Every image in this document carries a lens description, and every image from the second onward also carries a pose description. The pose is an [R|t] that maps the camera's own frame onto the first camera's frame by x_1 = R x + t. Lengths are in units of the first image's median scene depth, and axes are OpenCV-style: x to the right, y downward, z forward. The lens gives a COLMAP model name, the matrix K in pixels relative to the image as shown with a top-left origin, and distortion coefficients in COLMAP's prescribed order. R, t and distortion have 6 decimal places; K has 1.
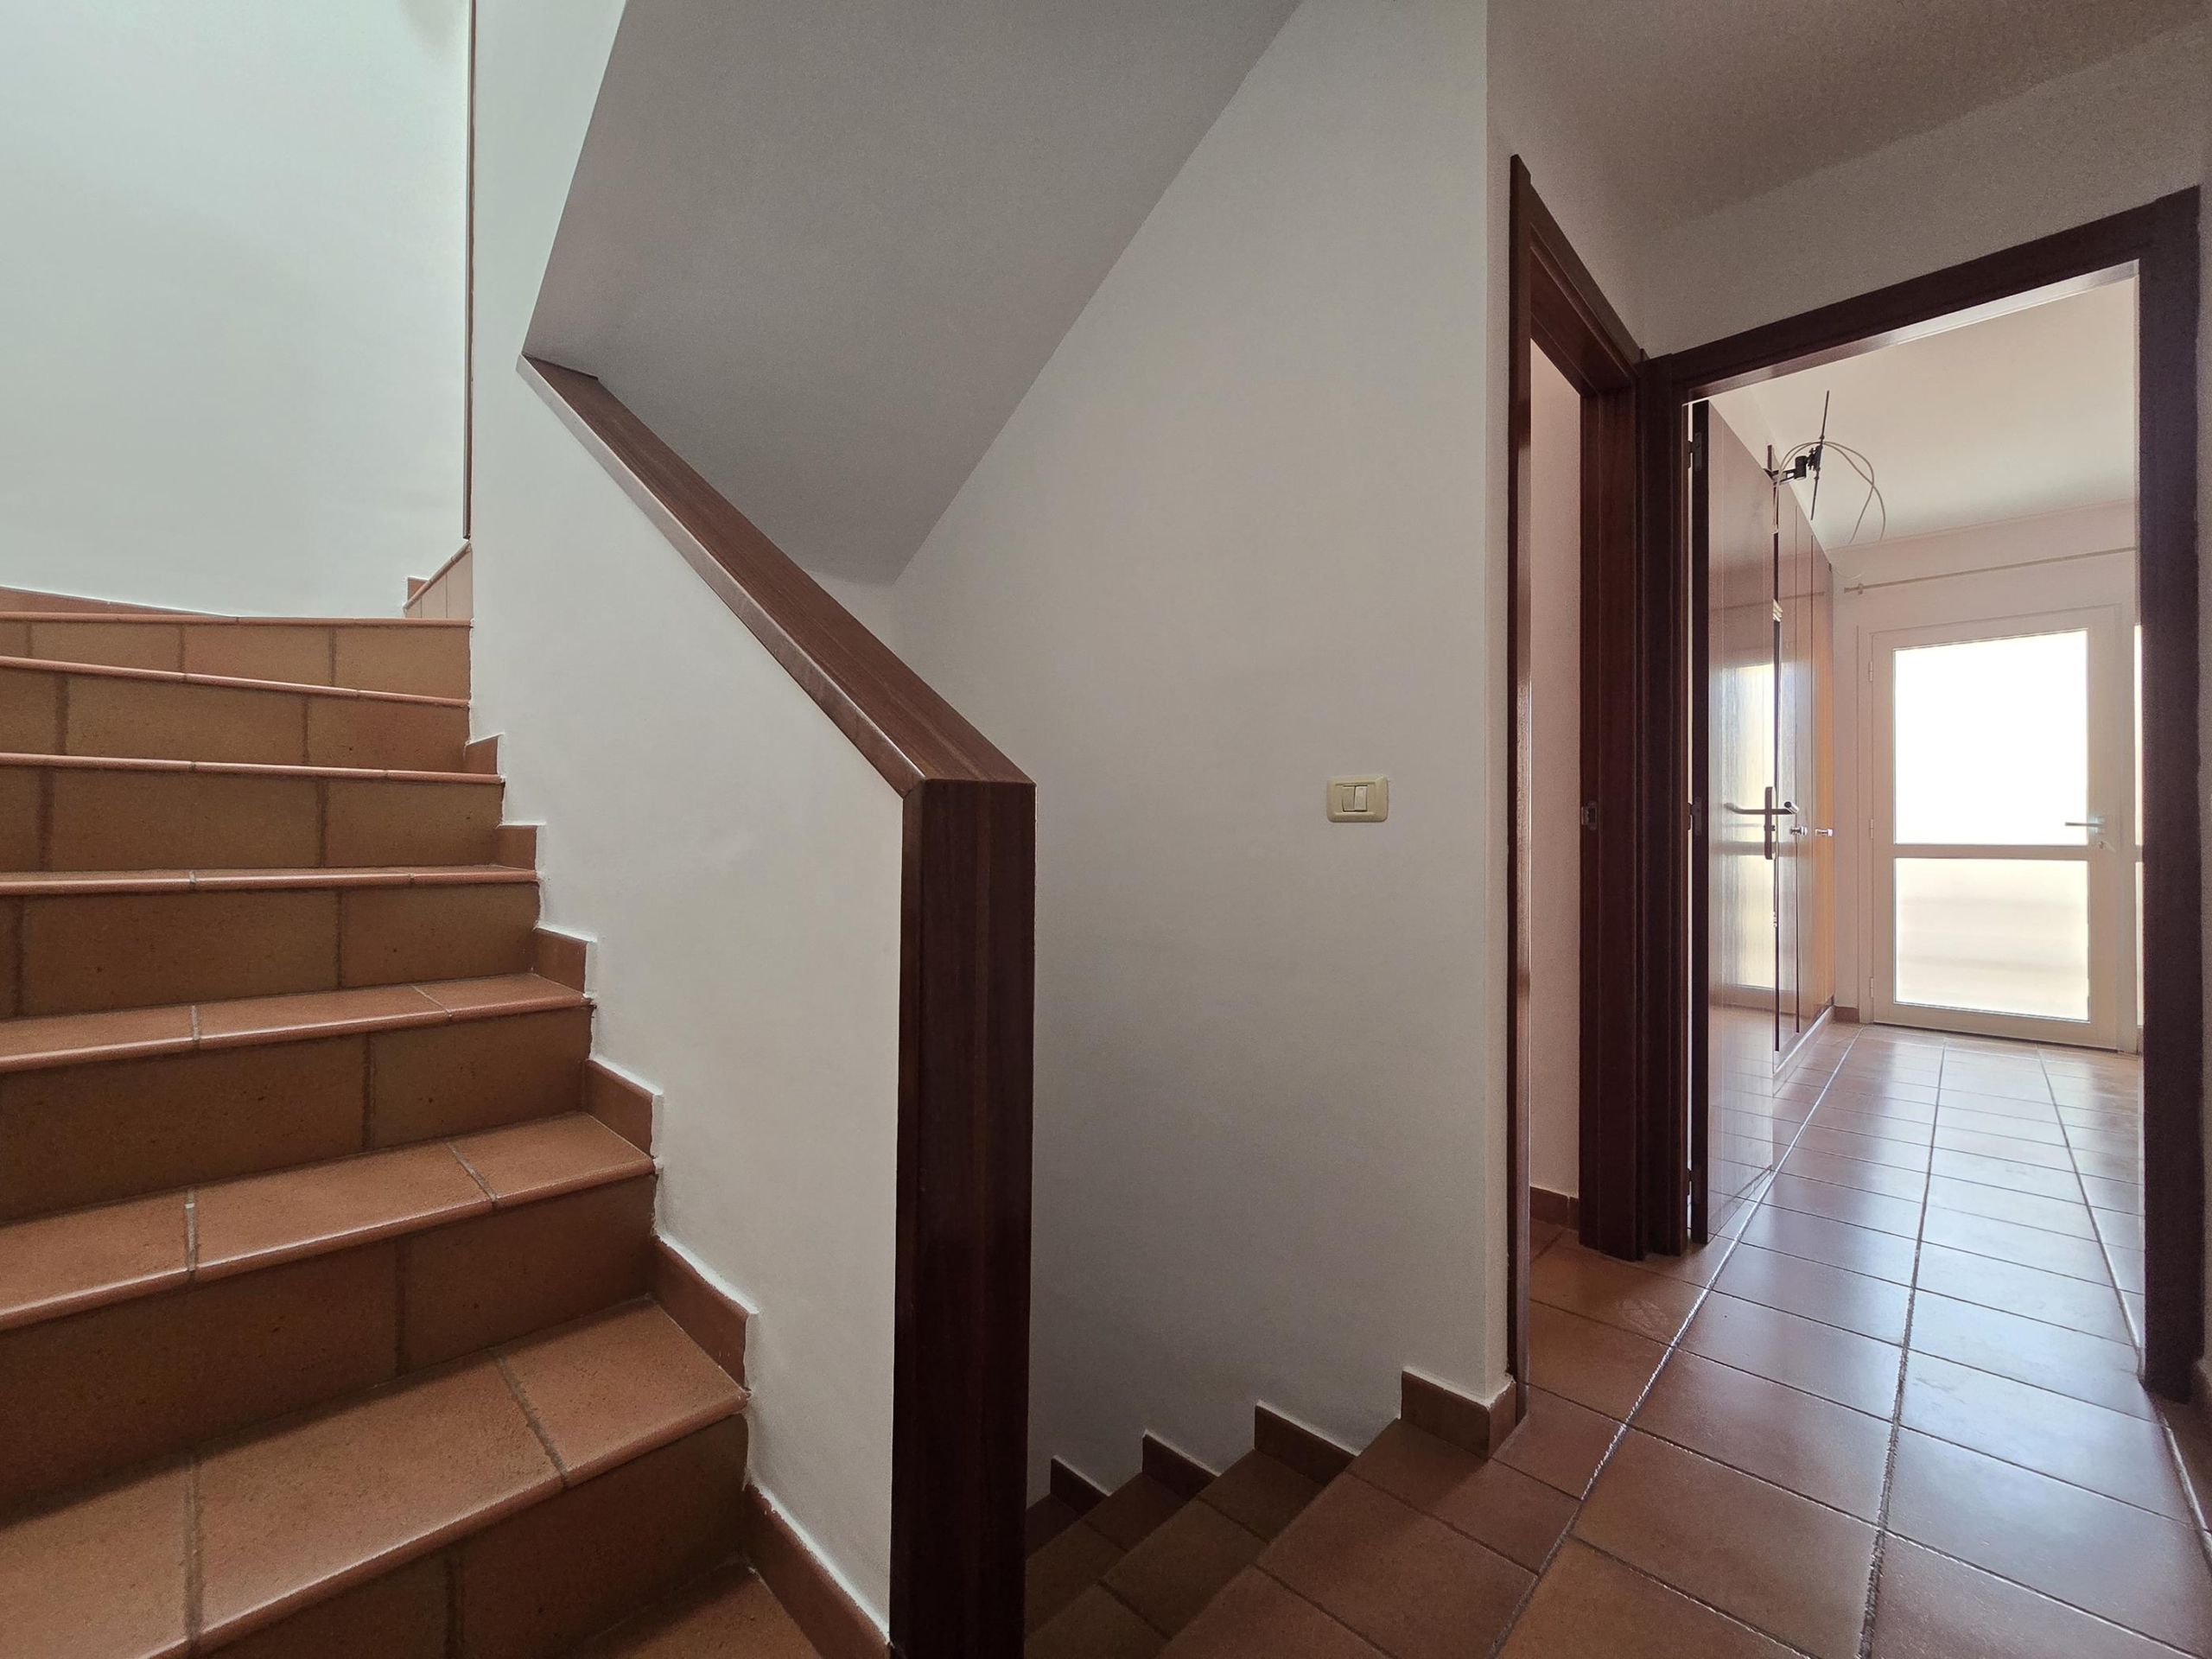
lens RADIAL K [[910.6, 0, 1110.2], [0, 910.6, 823.8], [0, 0, 1]] dist [-0.008870, 0.003265]
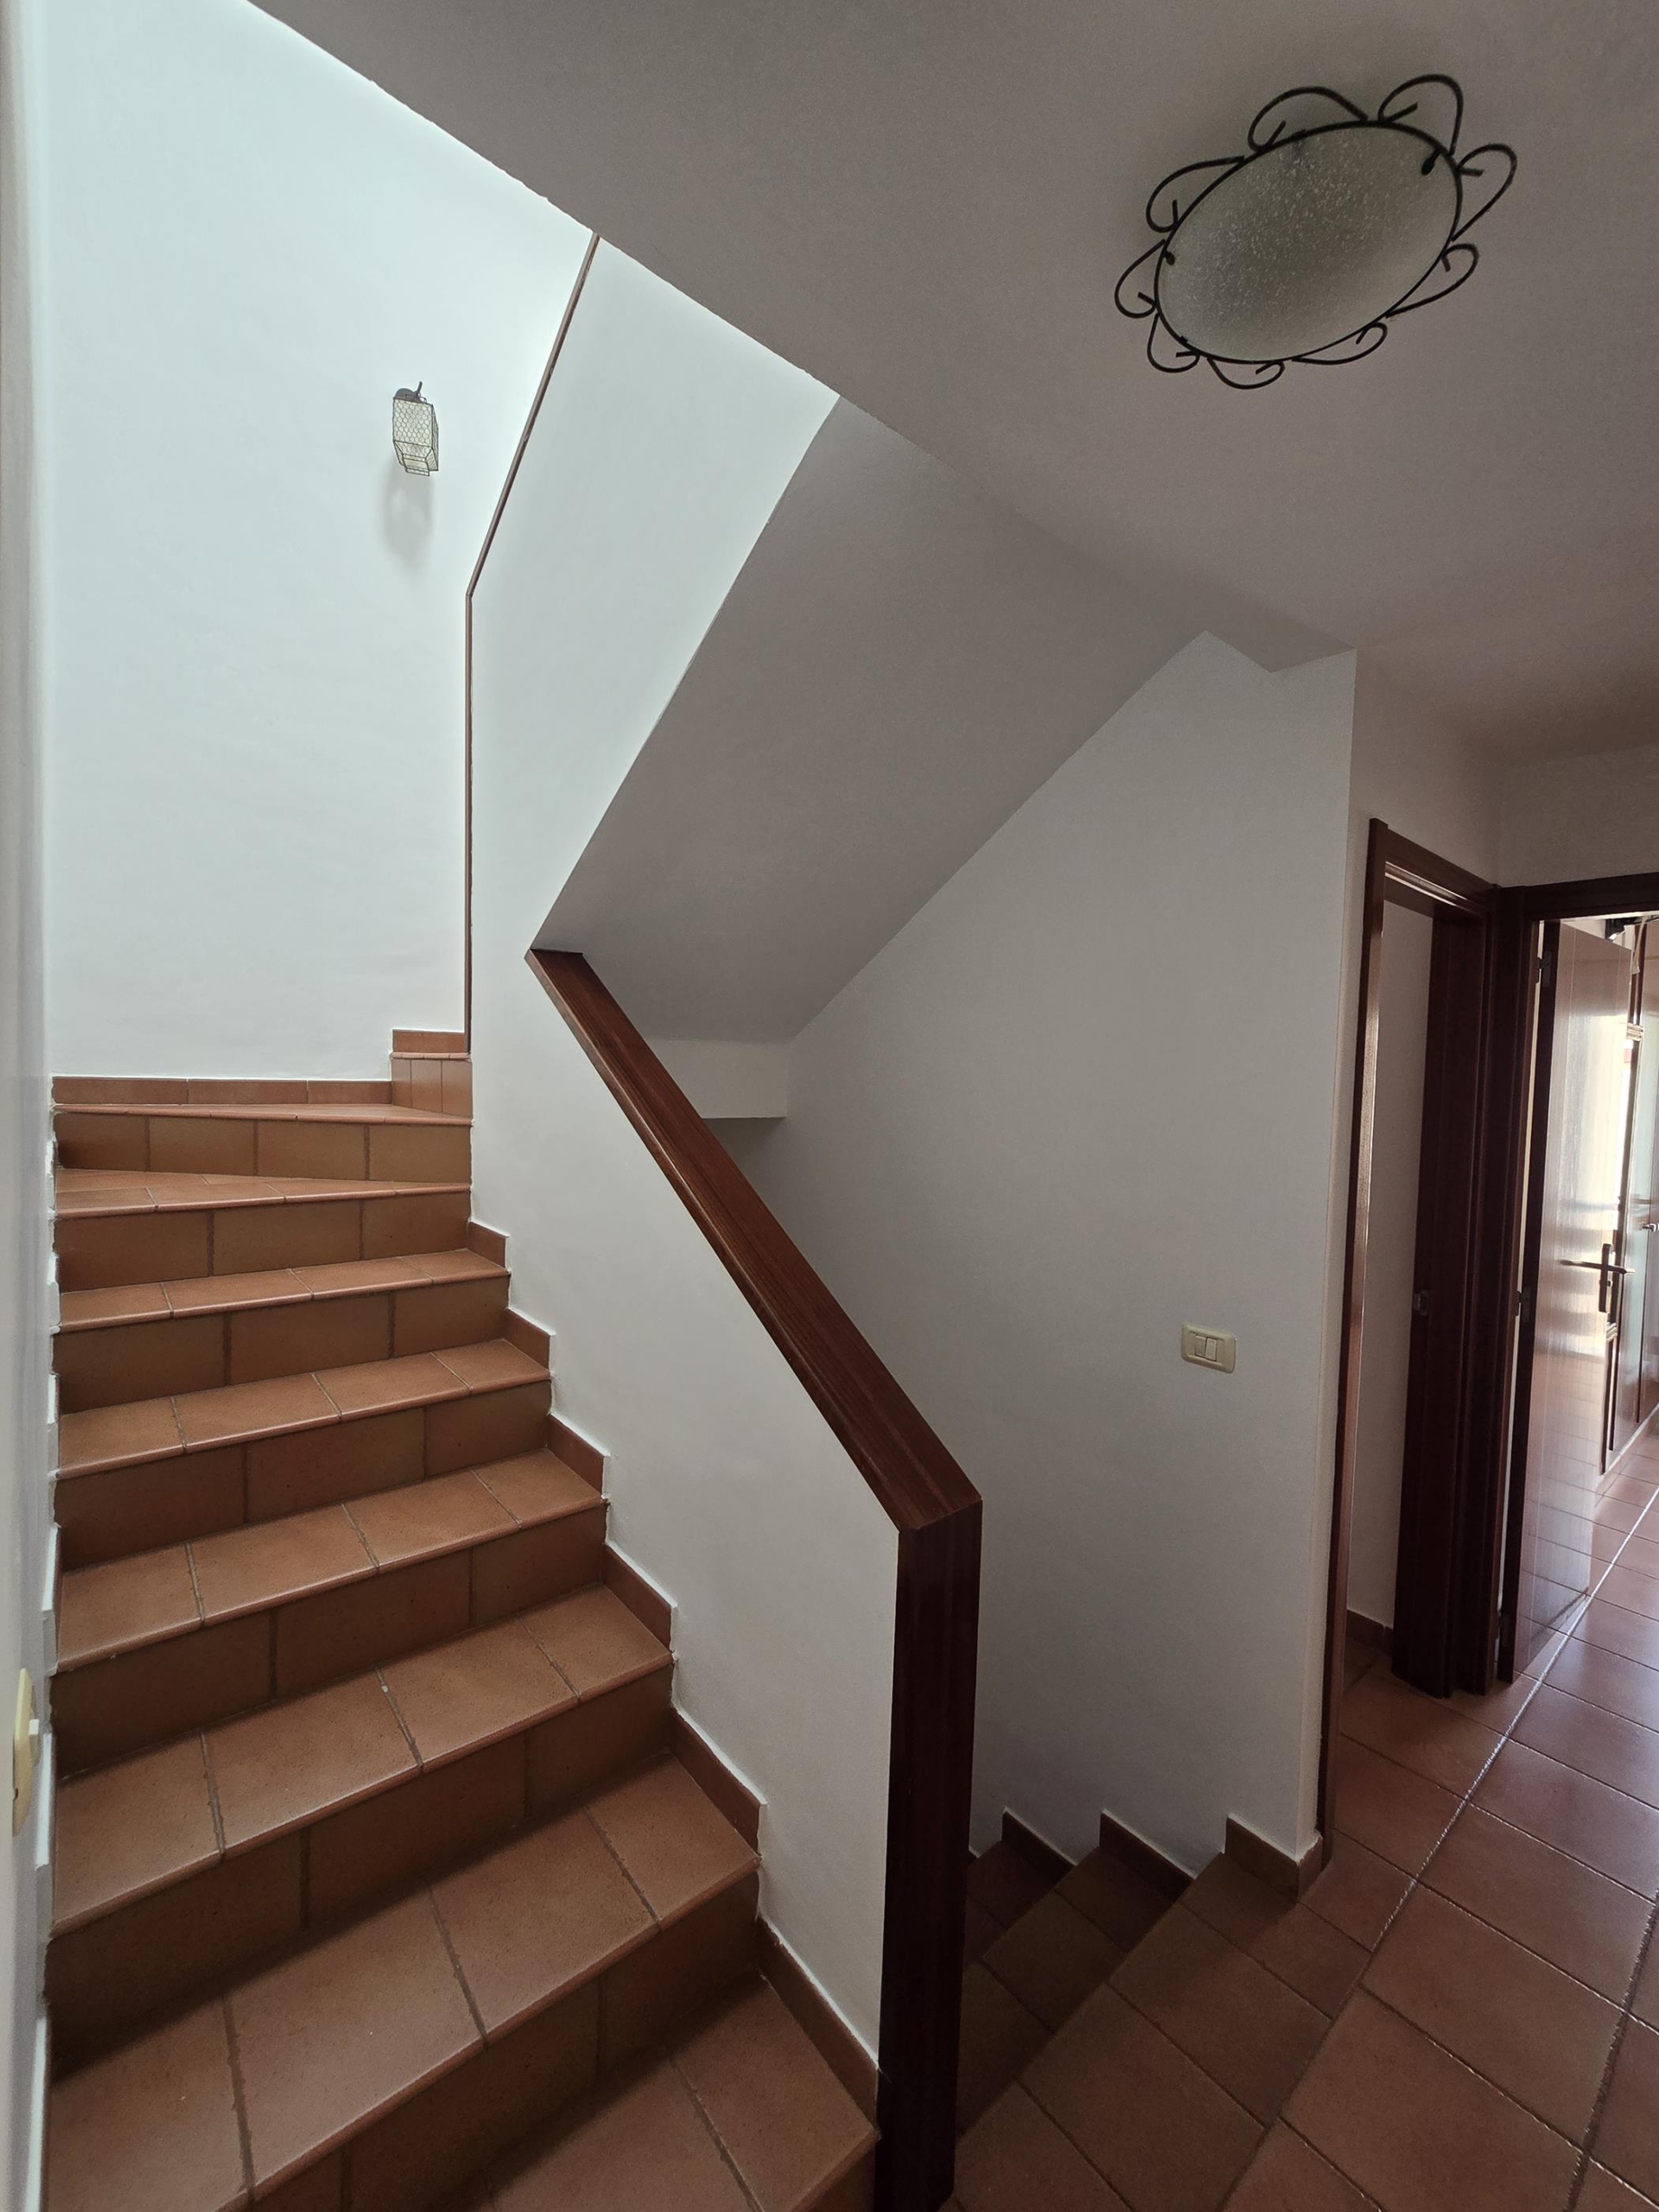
lens RADIAL K [[910.6, 0, 839.9], [0, 910.6, 1102.8], [0, 0, 1]] dist [-0.008870, 0.003265]
pose [[0.994375, 0.024930, -0.102936, -0.100139], [-0.019692, 0.998474, 0.051596, -0.419807], [0.104065, -0.049279, 0.993349, -0.233317]]
